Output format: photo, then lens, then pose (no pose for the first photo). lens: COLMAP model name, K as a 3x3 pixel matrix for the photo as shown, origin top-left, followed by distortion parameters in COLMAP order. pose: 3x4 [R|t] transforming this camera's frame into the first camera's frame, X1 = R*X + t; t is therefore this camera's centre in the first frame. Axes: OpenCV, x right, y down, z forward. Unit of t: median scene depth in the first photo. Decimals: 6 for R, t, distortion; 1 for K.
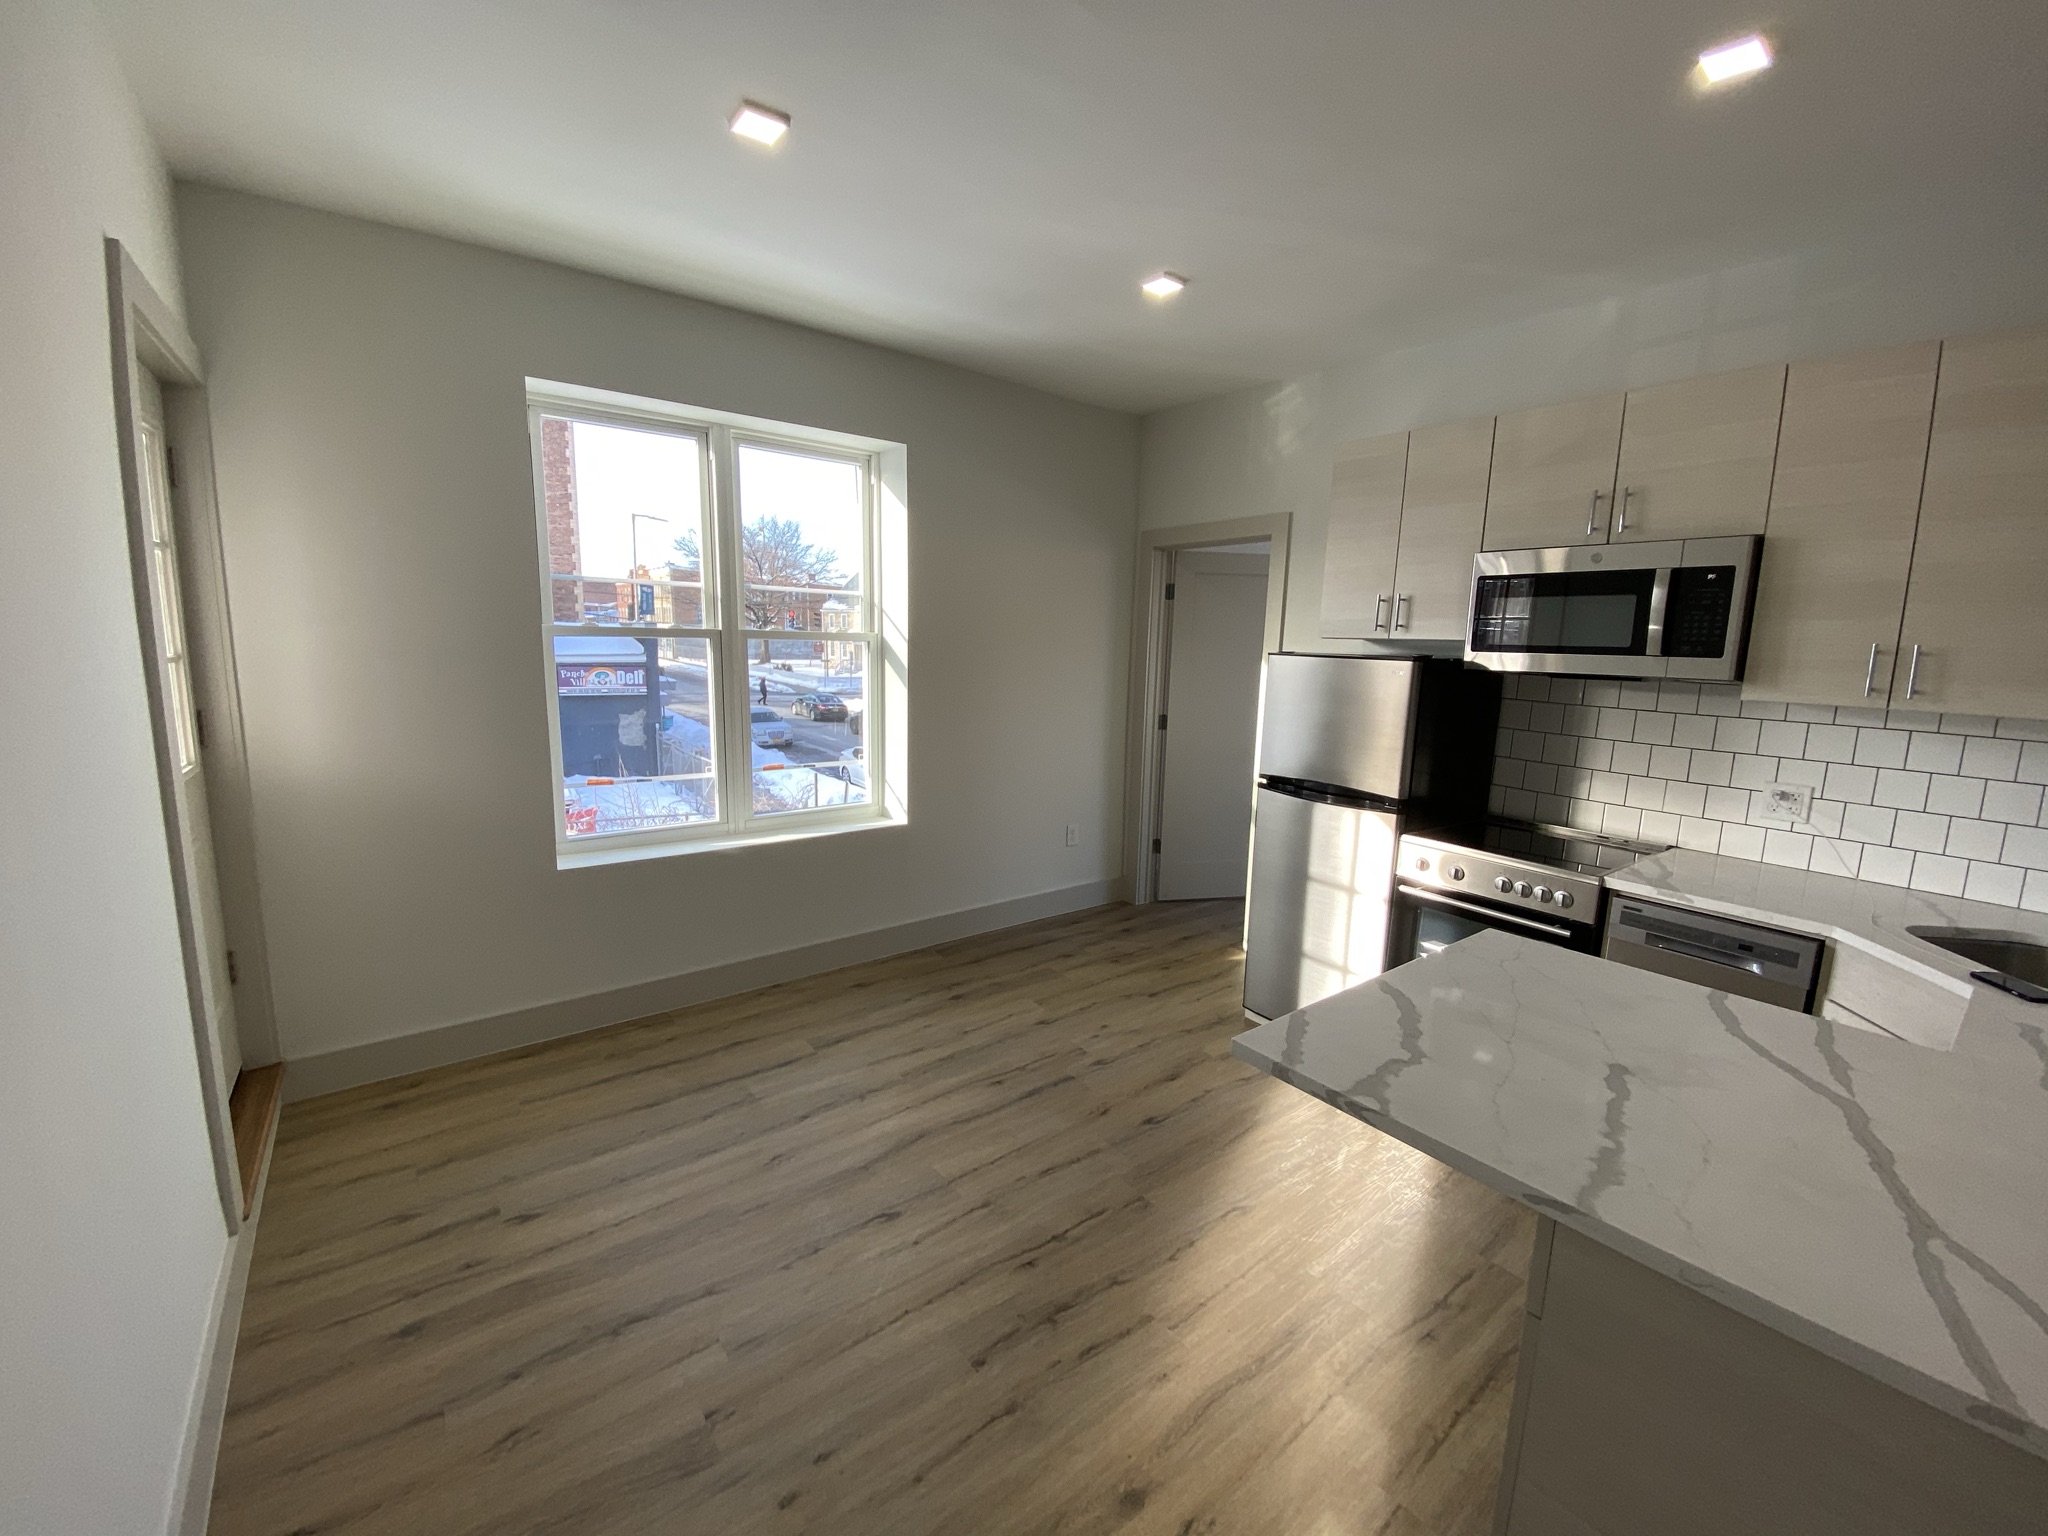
lens RADIAL K [[817.2, 0, 1024.0], [0, 817.2, 768.0], [0, 0, 1]] dist [0.030850, -0.031425]
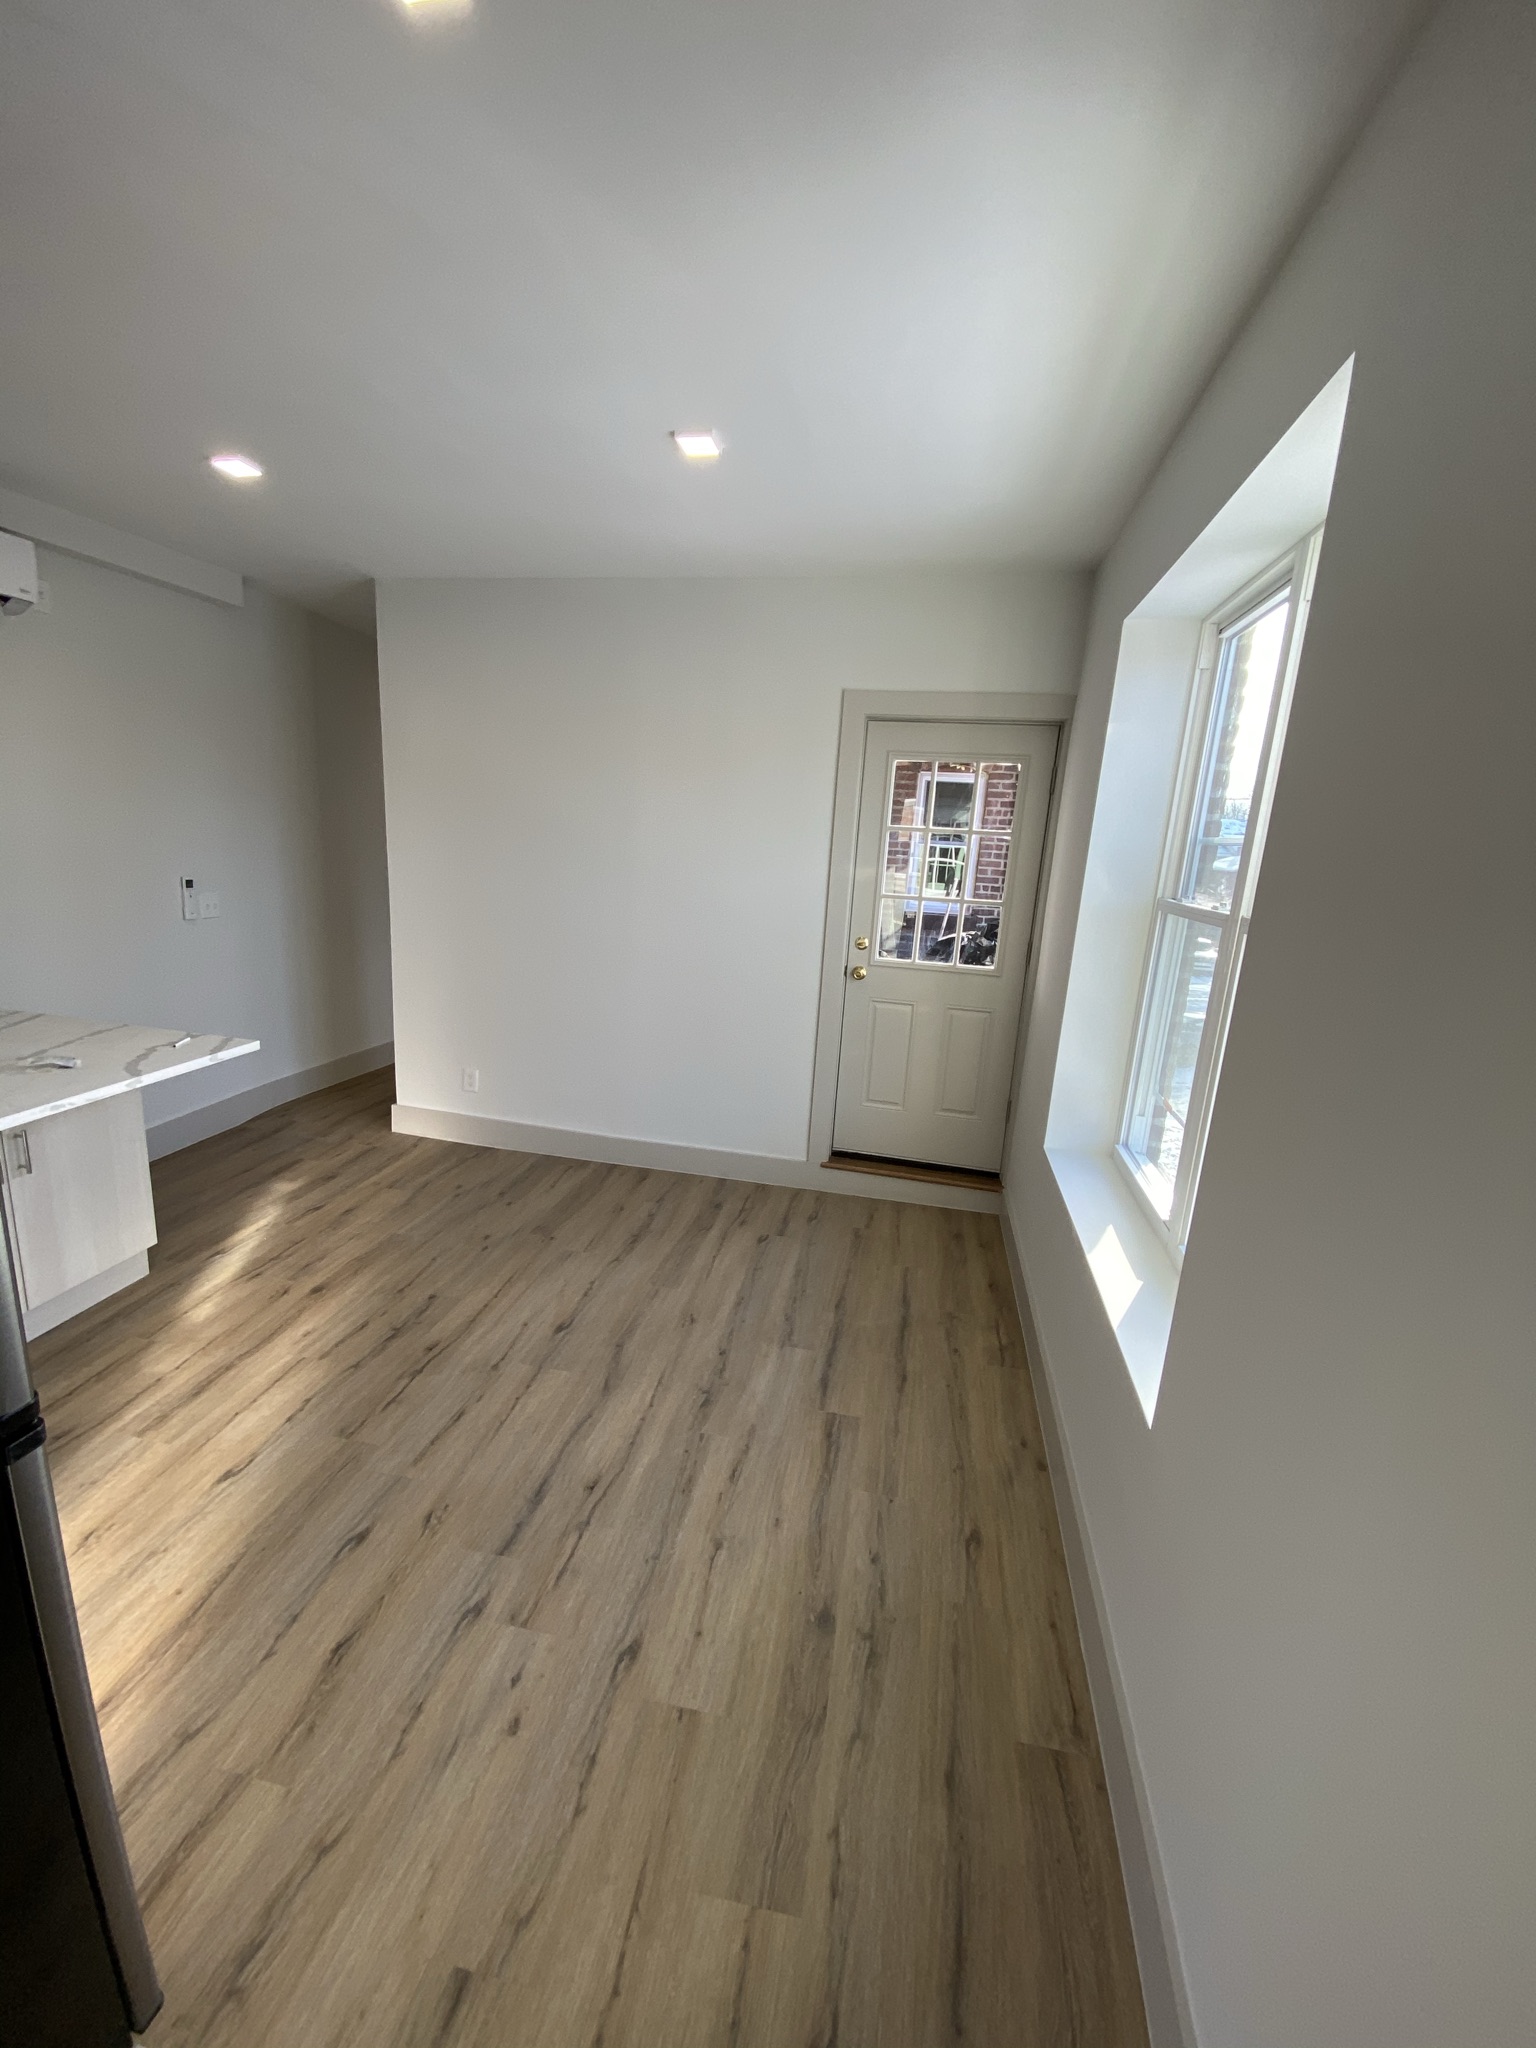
lens RADIAL K [[817.2, 0, 770.6], [0, 817.2, 1015.0], [0, 0, 1]] dist [0.030850, -0.031425]
pose [[-0.736337, 0.079991, -0.671870, 0.364051], [-0.184735, 0.931492, 0.313362, -0.317358], [0.650908, 0.354858, -0.671114, 1.684710]]
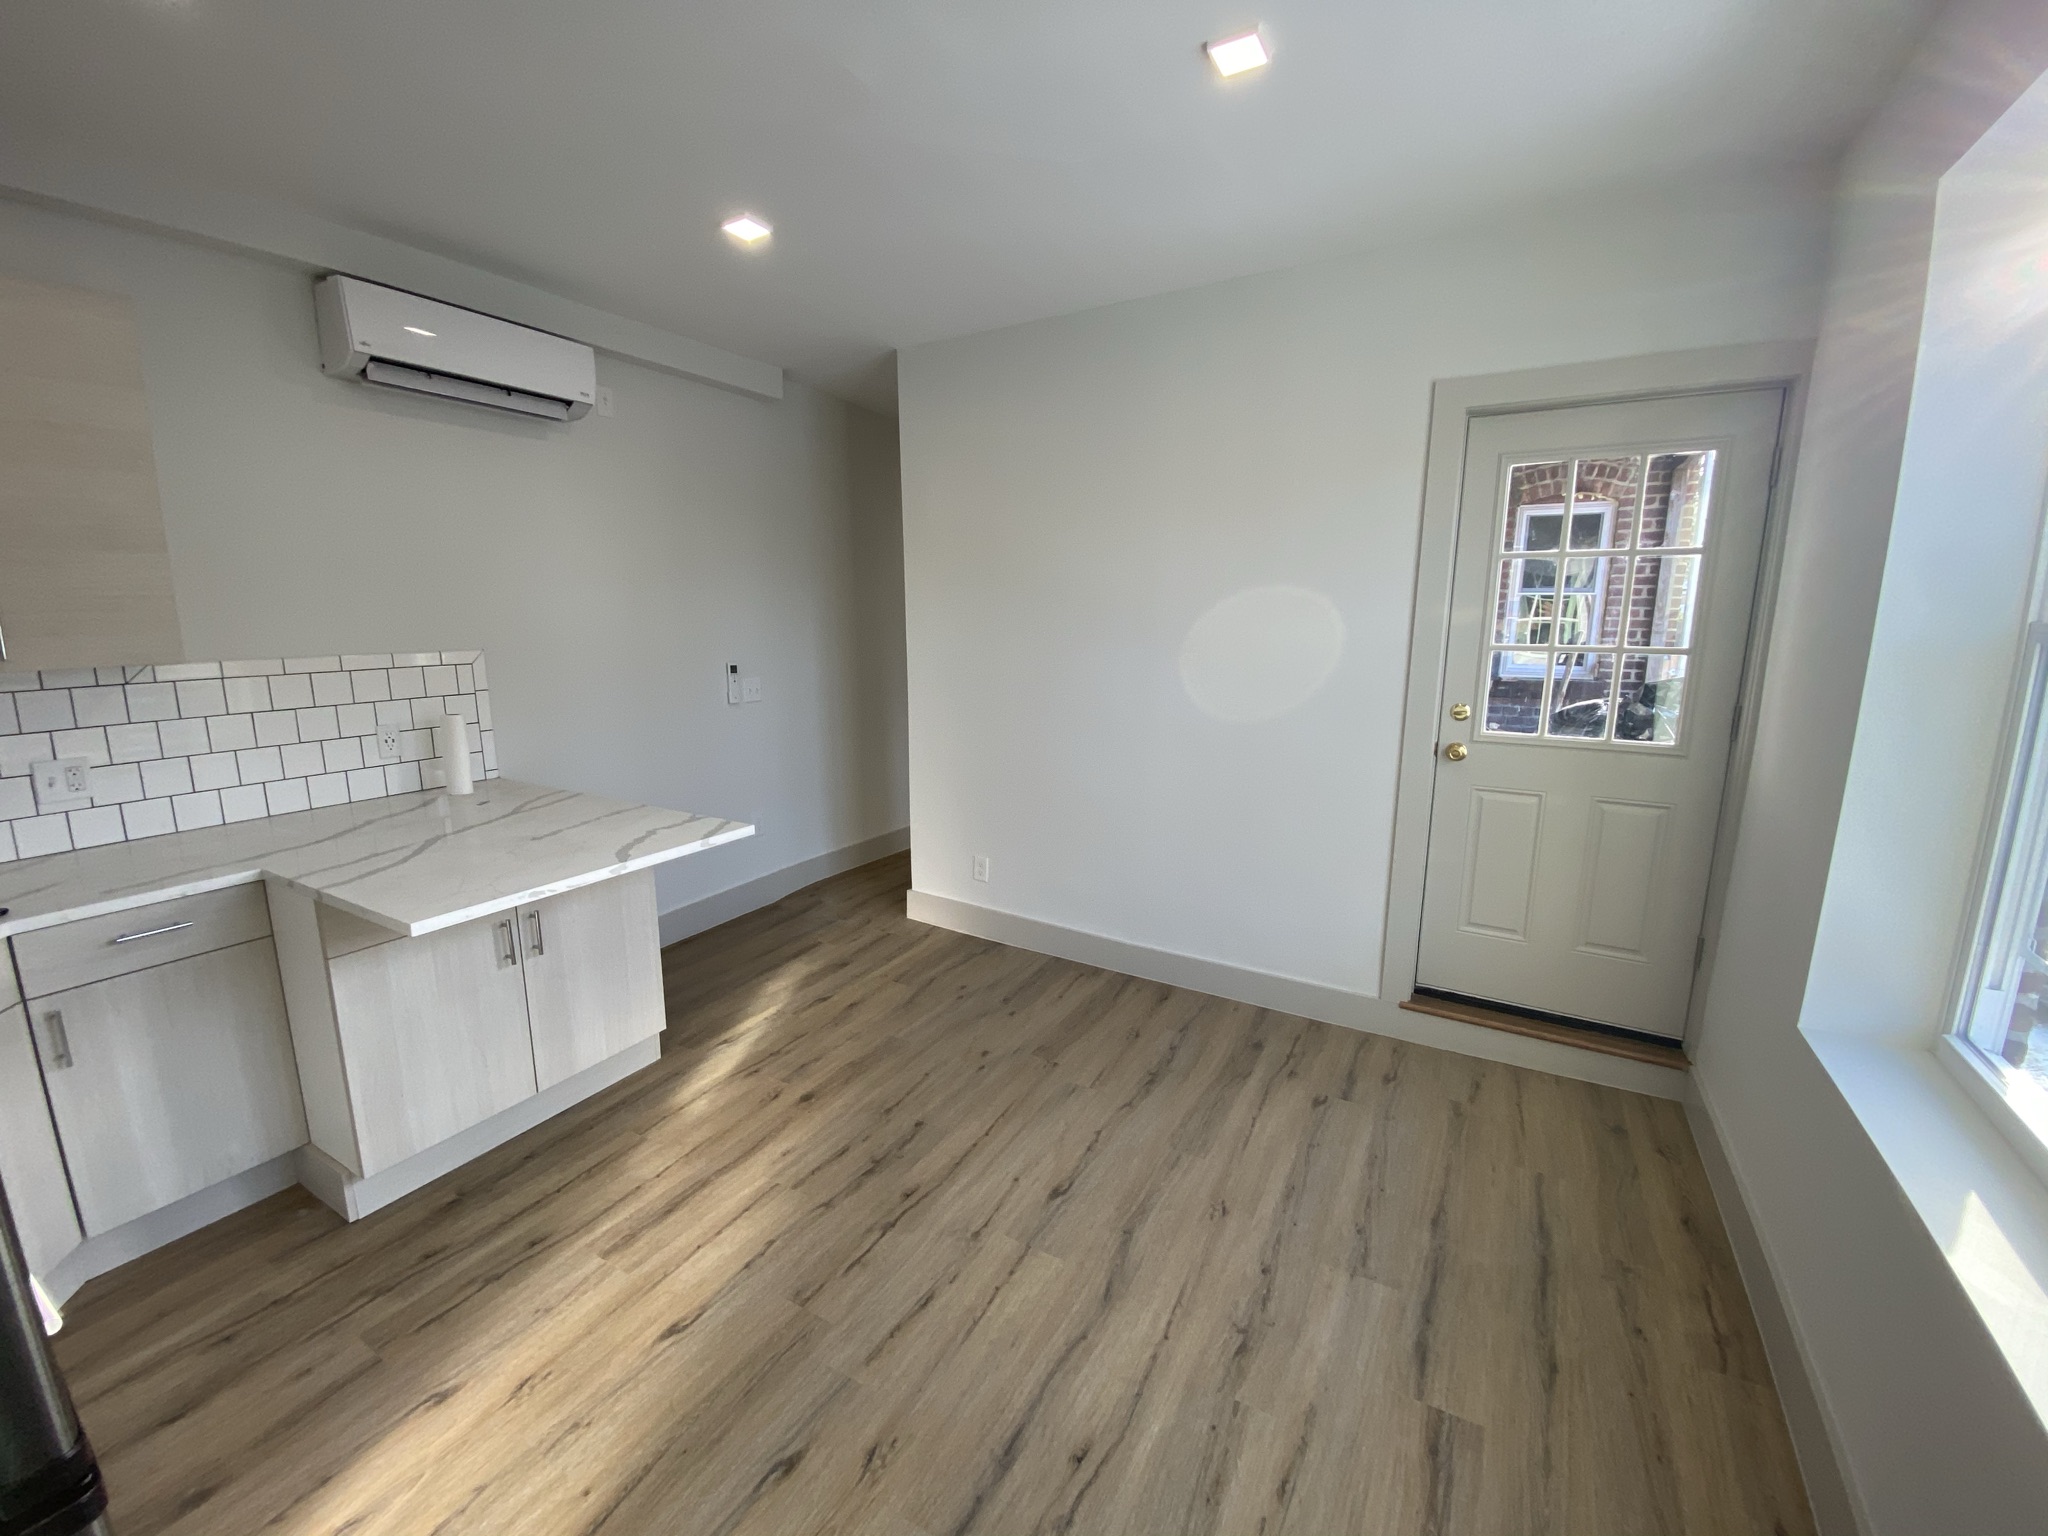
lens RADIAL K [[817.2, 0, 1024.0], [0, 817.2, 768.0], [0, 0, 1]] dist [0.030850, -0.031425]
pose [[-0.918786, 0.052563, -0.391241, 0.217854], [-0.084461, 0.941970, 0.324900, -0.244911], [0.385615, 0.331558, -0.861029, 1.507333]]
